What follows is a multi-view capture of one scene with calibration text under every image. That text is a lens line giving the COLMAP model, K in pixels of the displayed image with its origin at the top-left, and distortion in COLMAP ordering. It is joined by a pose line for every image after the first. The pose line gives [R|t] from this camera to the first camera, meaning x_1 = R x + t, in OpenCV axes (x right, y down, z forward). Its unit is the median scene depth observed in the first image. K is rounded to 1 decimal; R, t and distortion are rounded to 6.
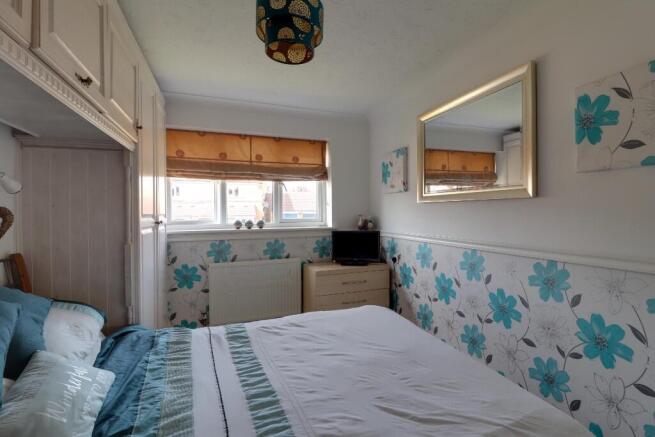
lens RADIAL K [[306.0, 0, 338.6], [0, 306.0, 215.0], [0, 0, 1]] dist [0.003997, -0.014388]
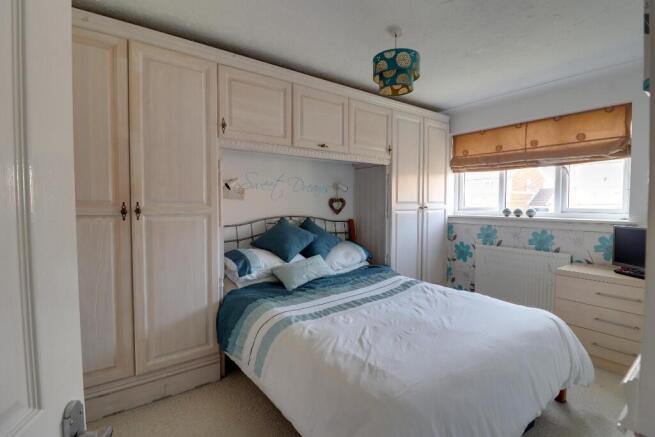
lens RADIAL K [[306.0, 0, 338.6], [0, 306.0, 215.0], [0, 0, 1]] dist [0.003997, -0.014388]
pose [[0.276245, 0.046346, -0.959969, 0.527347], [-0.010851, 0.998923, 0.045104, -0.000083], [0.961026, -0.002043, 0.276451, 0.155212]]
